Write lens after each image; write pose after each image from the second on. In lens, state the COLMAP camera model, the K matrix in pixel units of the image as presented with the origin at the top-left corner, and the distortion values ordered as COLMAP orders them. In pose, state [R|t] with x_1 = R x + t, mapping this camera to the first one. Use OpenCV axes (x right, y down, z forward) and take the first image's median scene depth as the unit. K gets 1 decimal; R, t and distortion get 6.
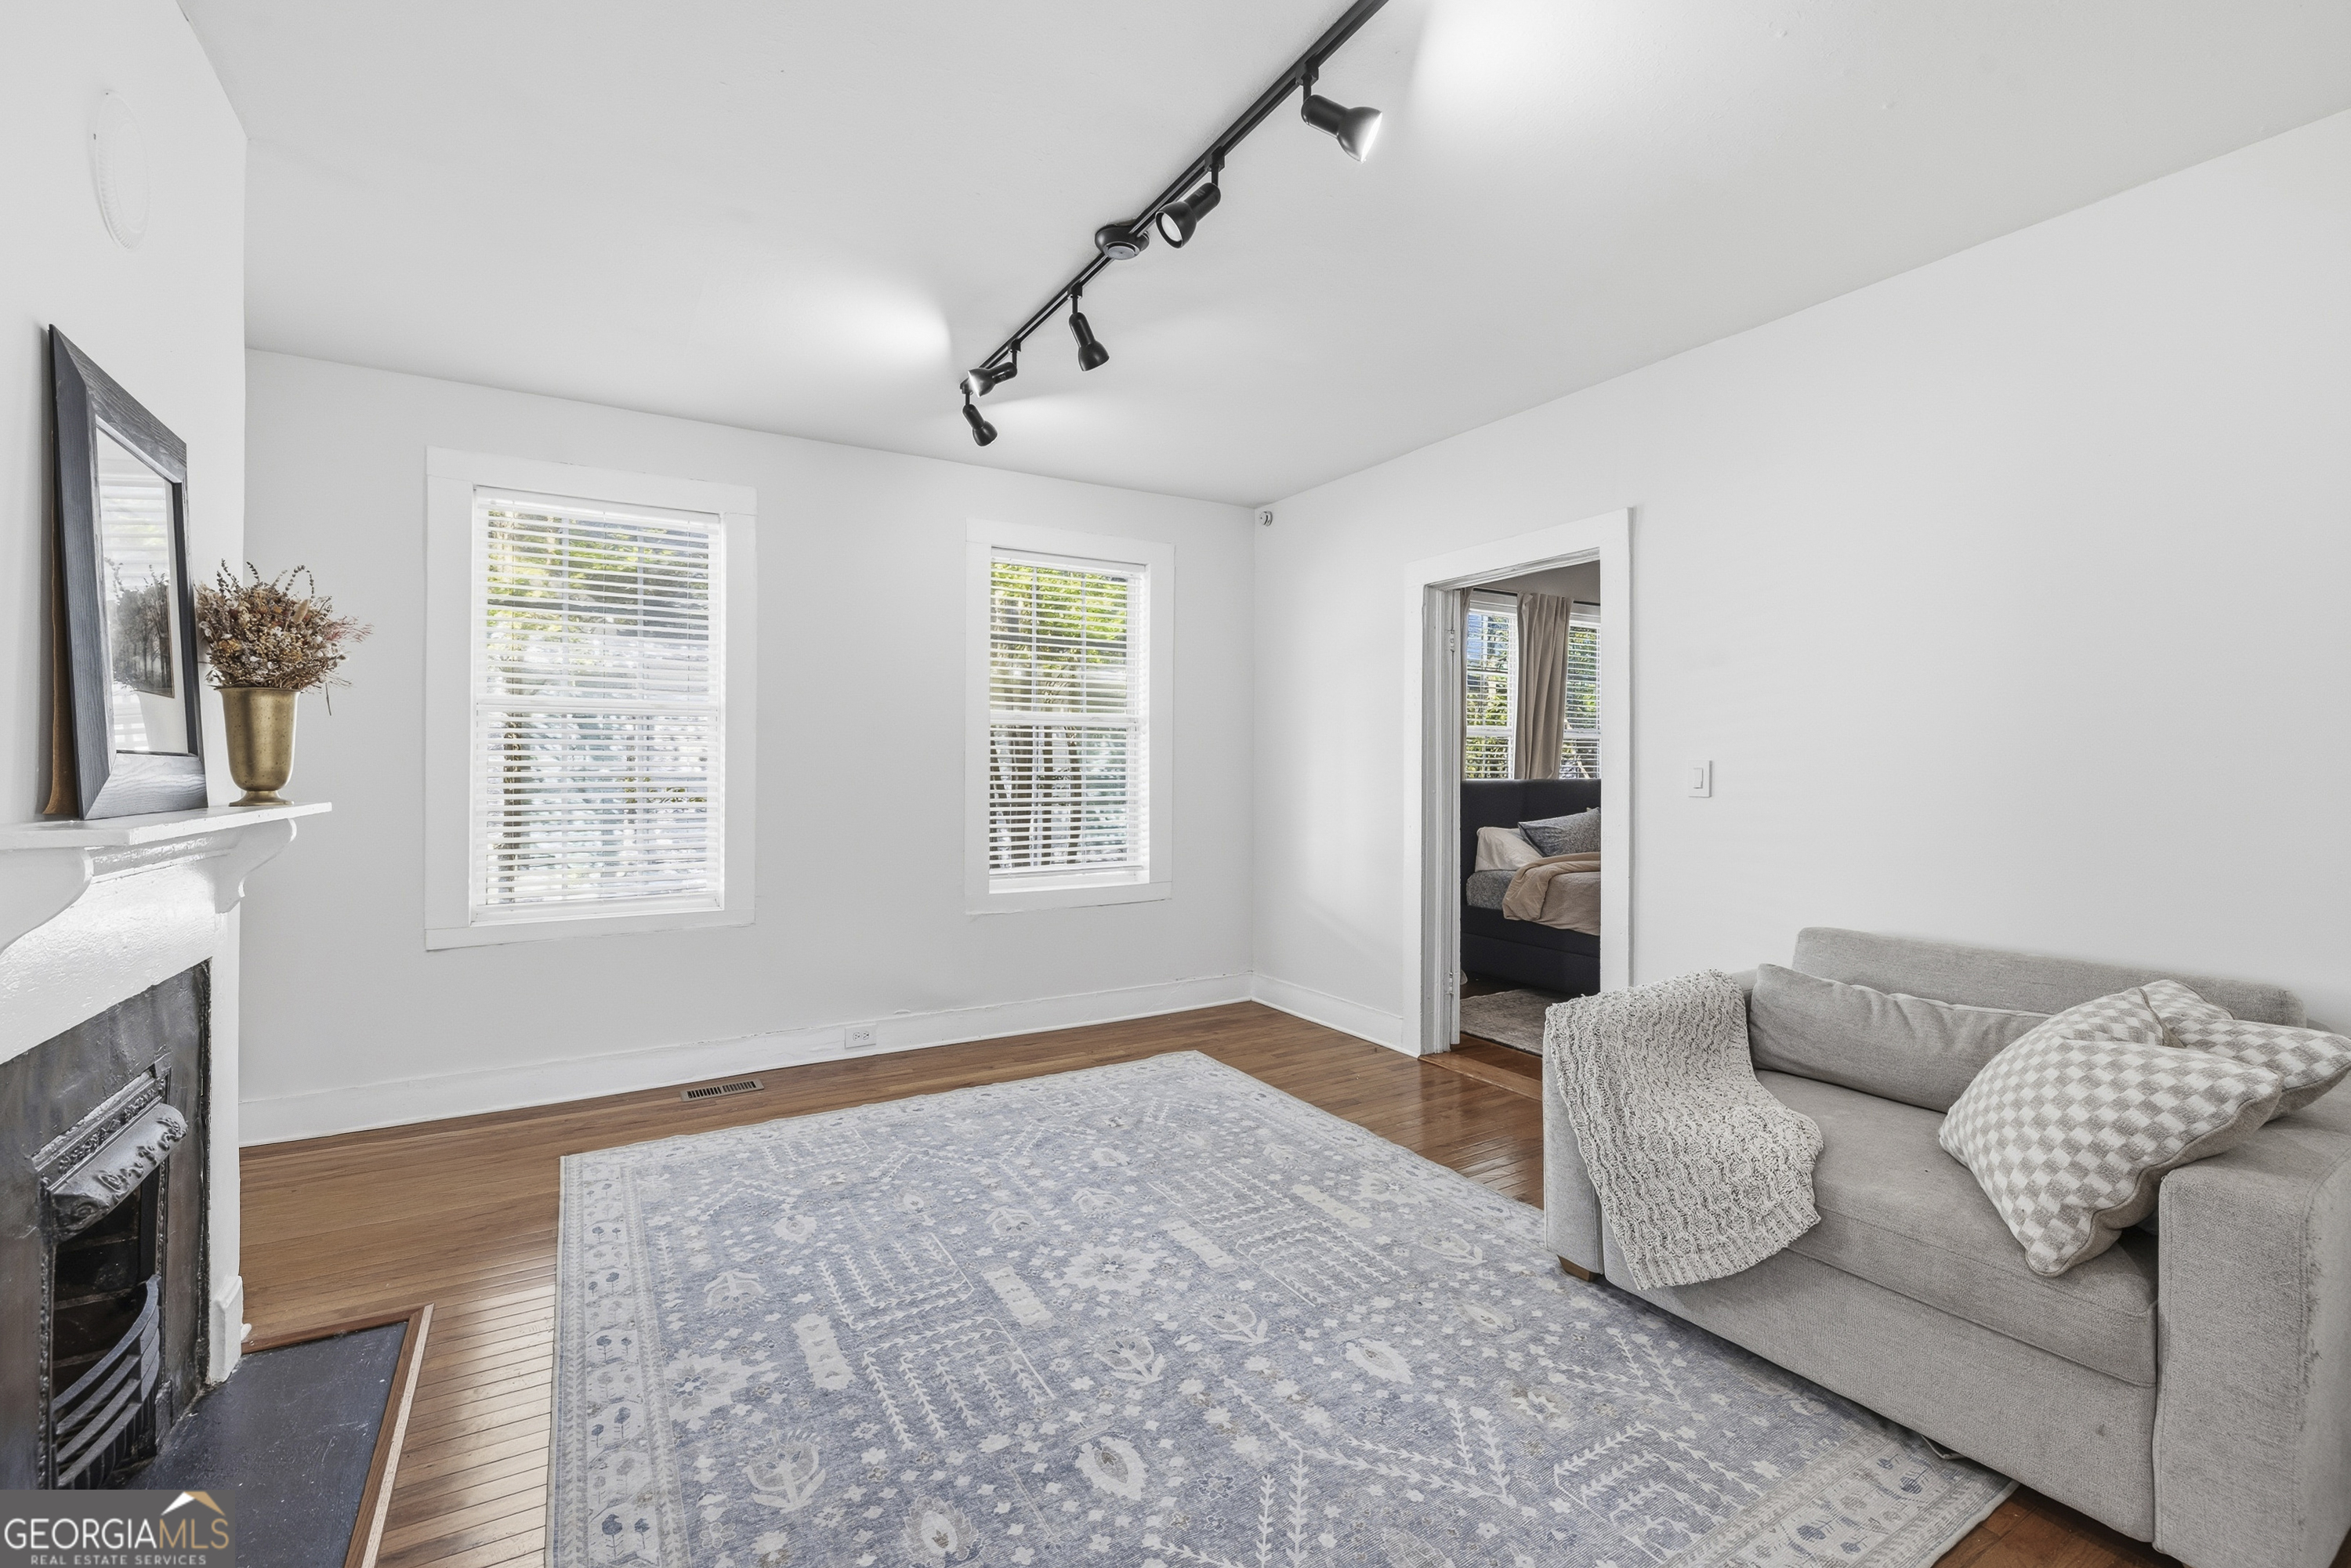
lens RADIAL K [[1000.5, 0, 1157.9], [0, 1000.5, 769.8], [0, 0, 1]] dist [-0.002672, 0.000138]
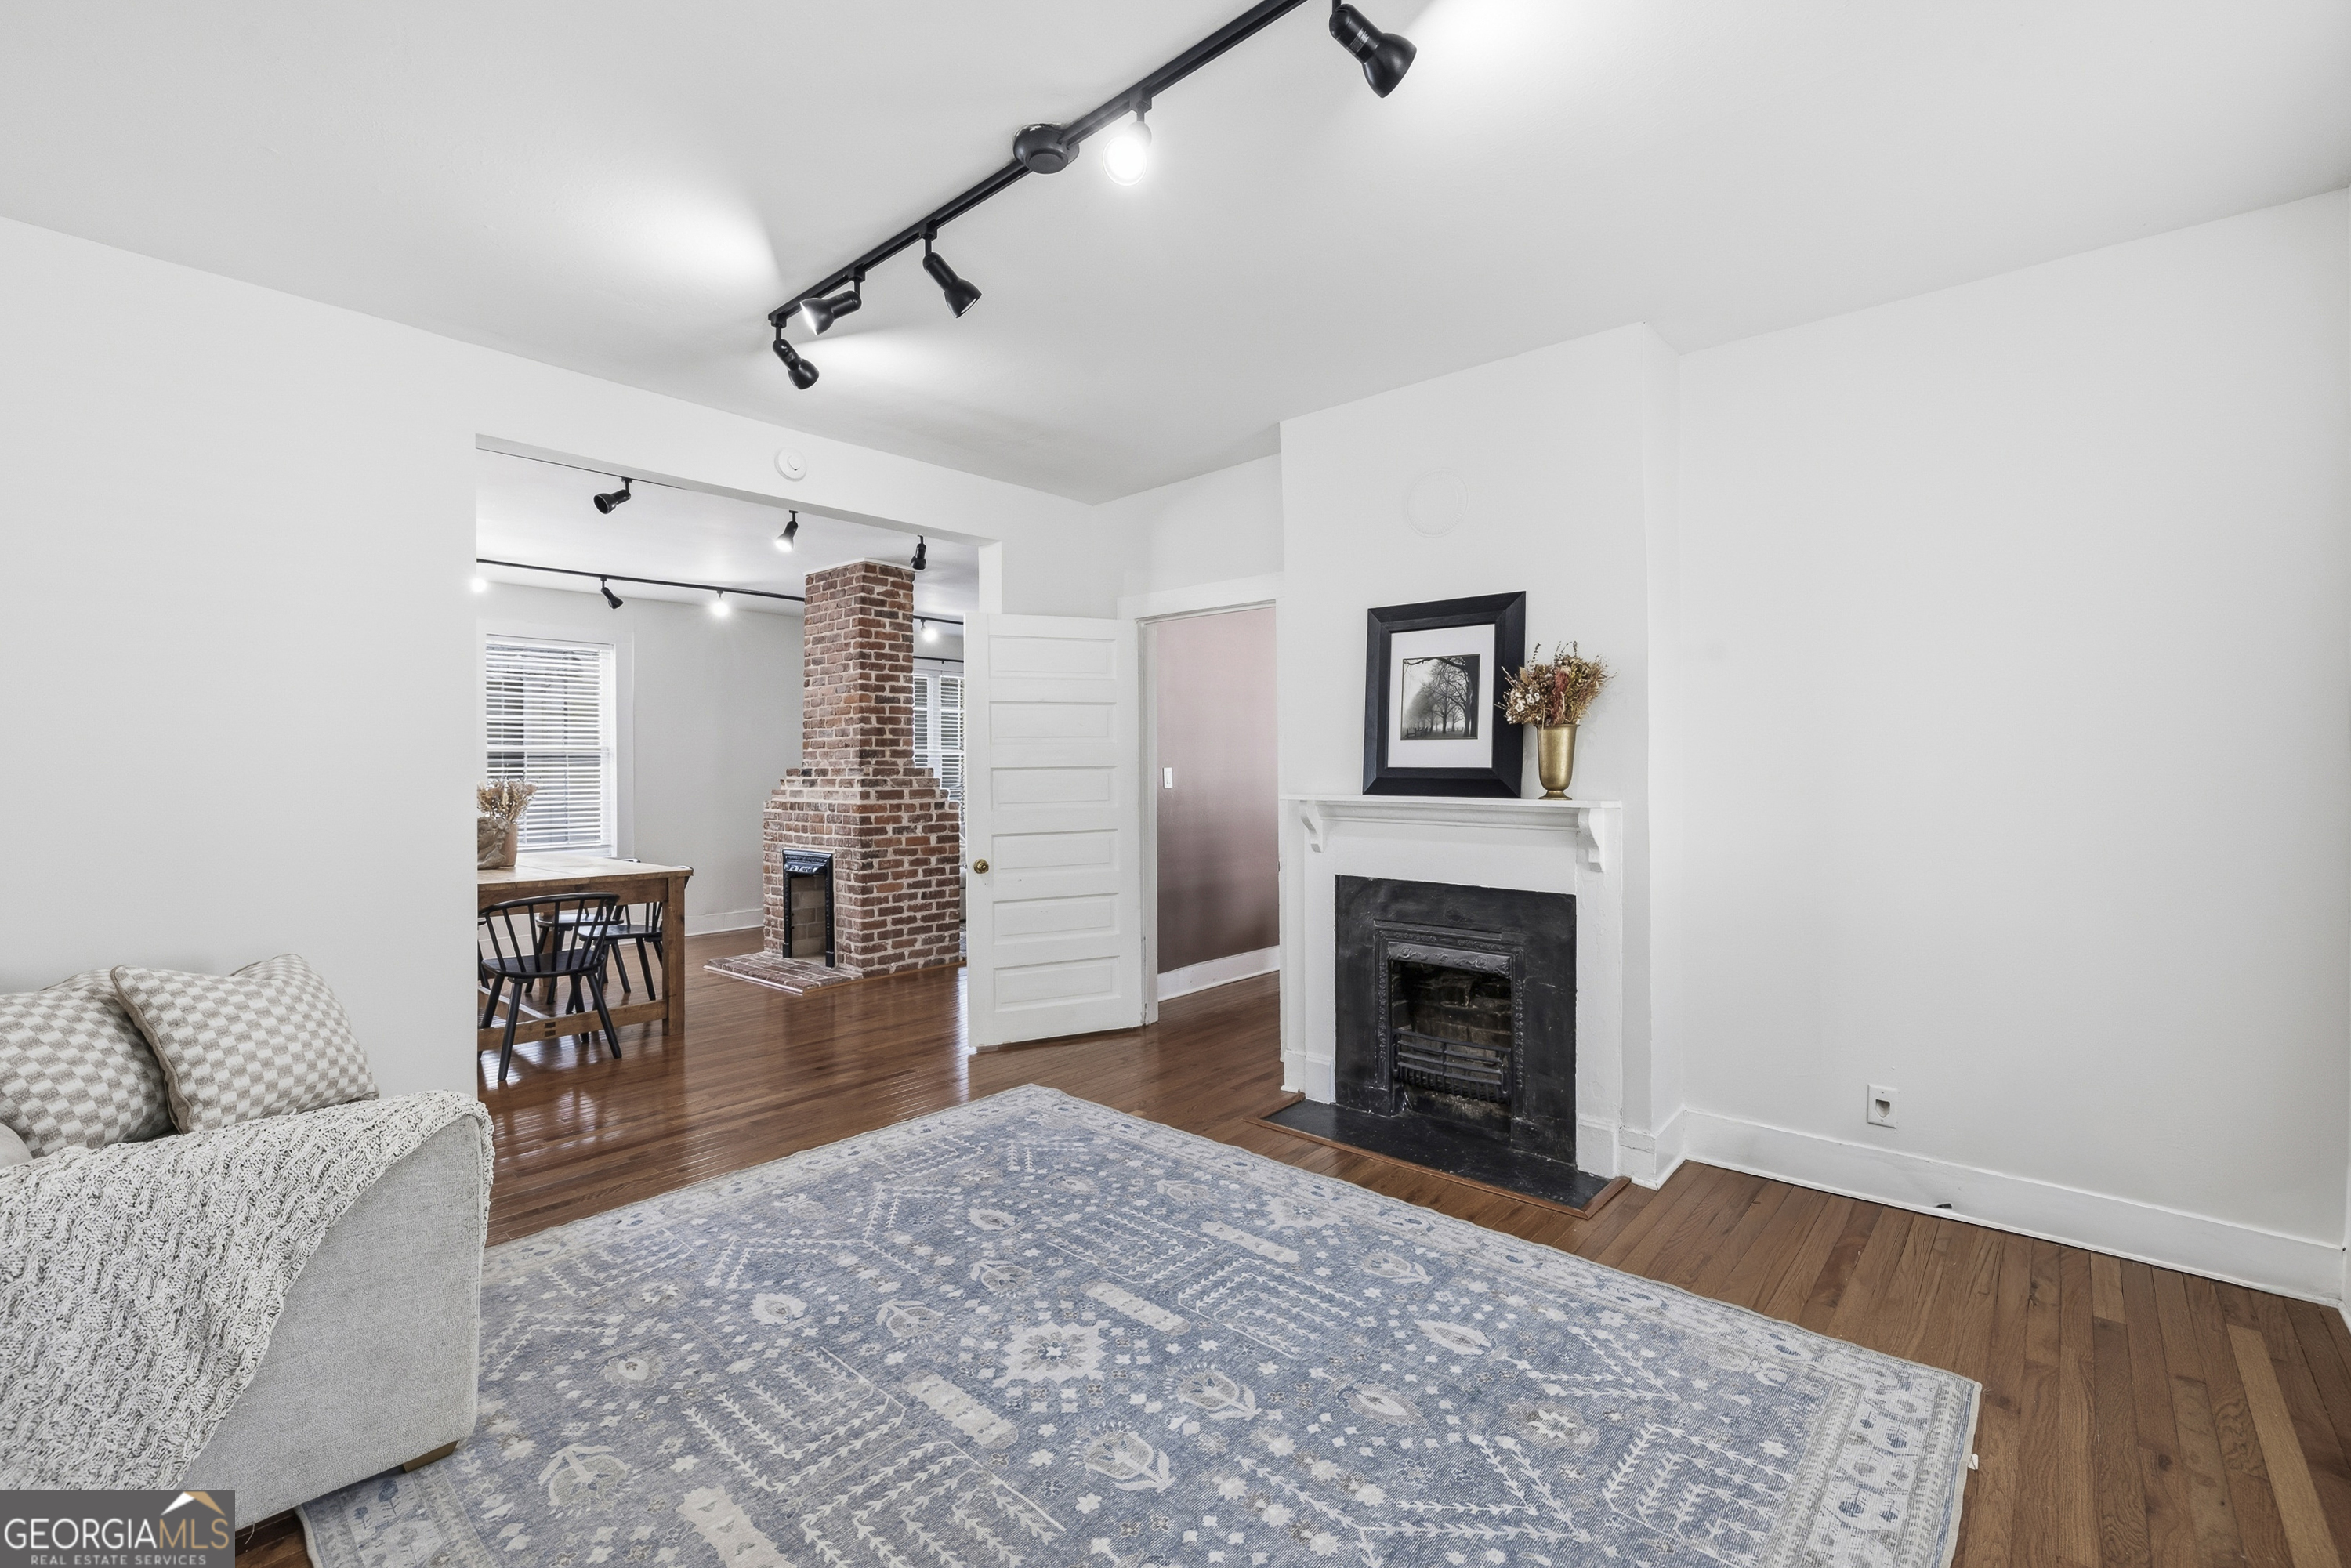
lens RADIAL K [[1000.5, 0, 1157.9], [0, 1000.5, 769.8], [0, 0, 1]] dist [-0.002672, 0.000138]
pose [[-0.953135, -0.000556, -0.302545, 0.138436], [-0.001367, 0.999996, 0.002469, -0.011772], [0.302542, 0.002767, -0.953132, 1.974084]]
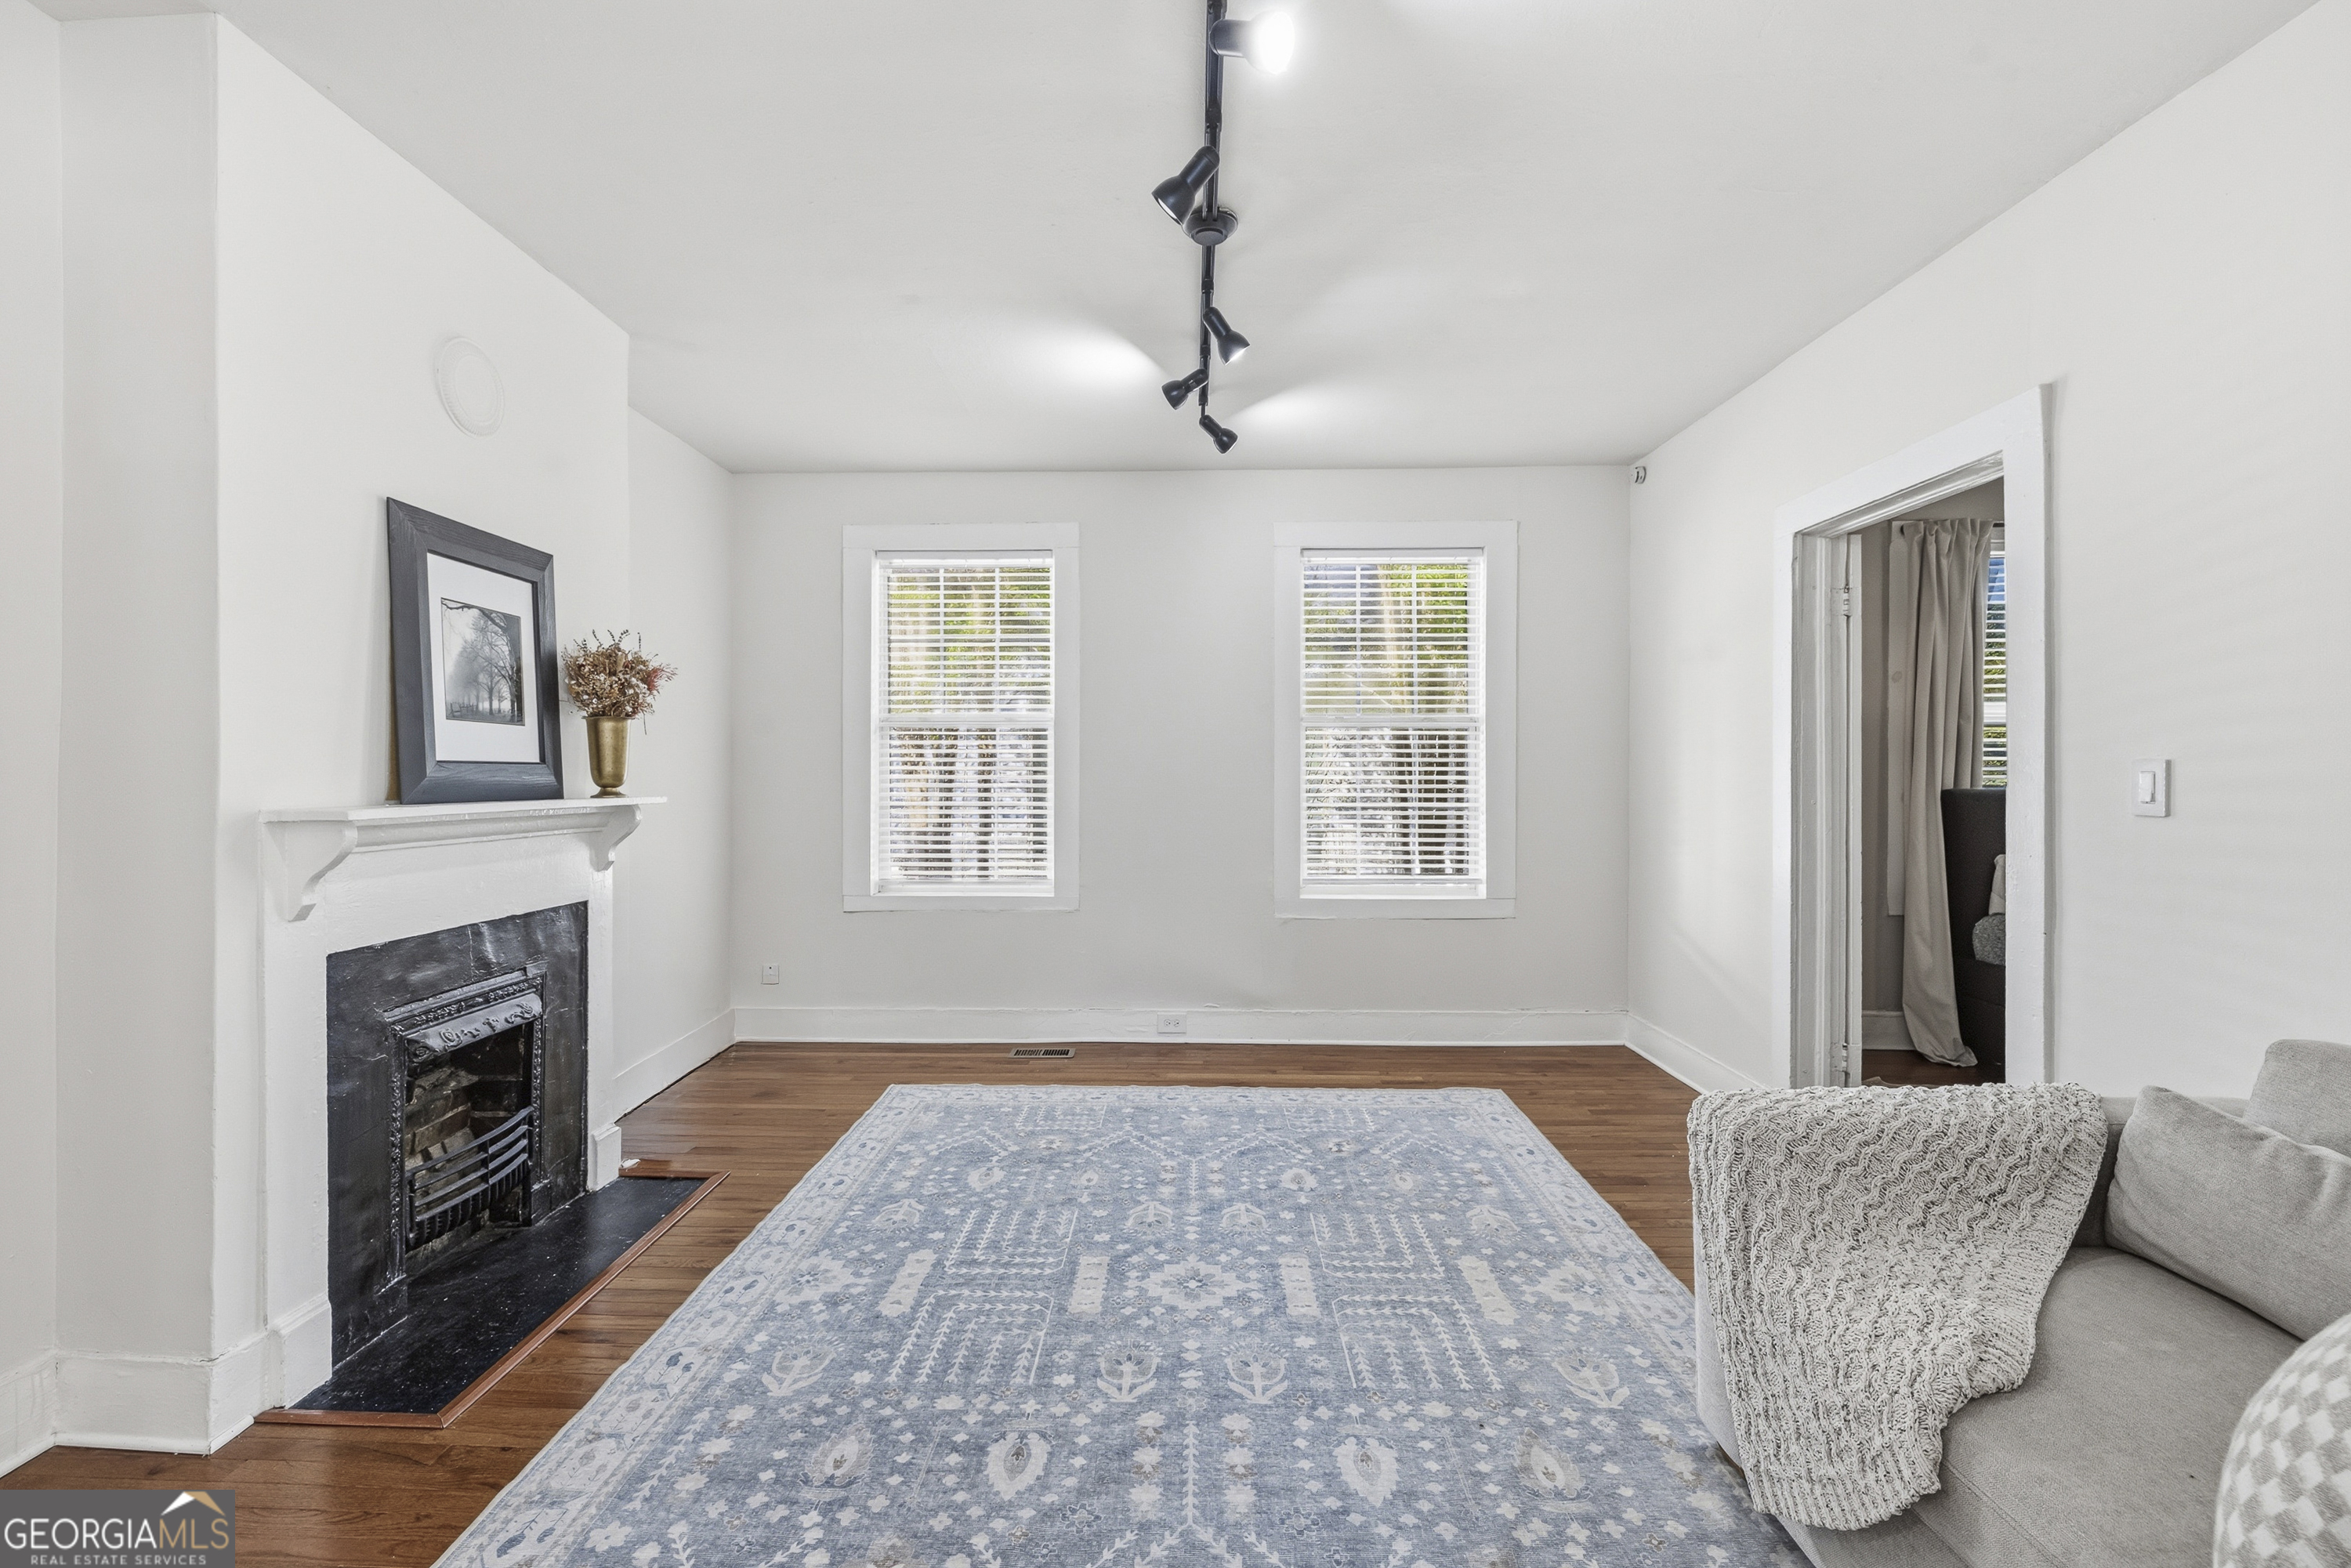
lens RADIAL K [[999.1, 0, 1165.3], [0, 999.1, 774.0], [0, 0, 1]] dist [-0.000513, -0.000021]
pose [[0.849081, 0.000704, -0.528262, 0.471892], [-0.000363, 1.000000, 0.000750, -0.000006], [0.528262, -0.000445, 0.849081, 0.169667]]
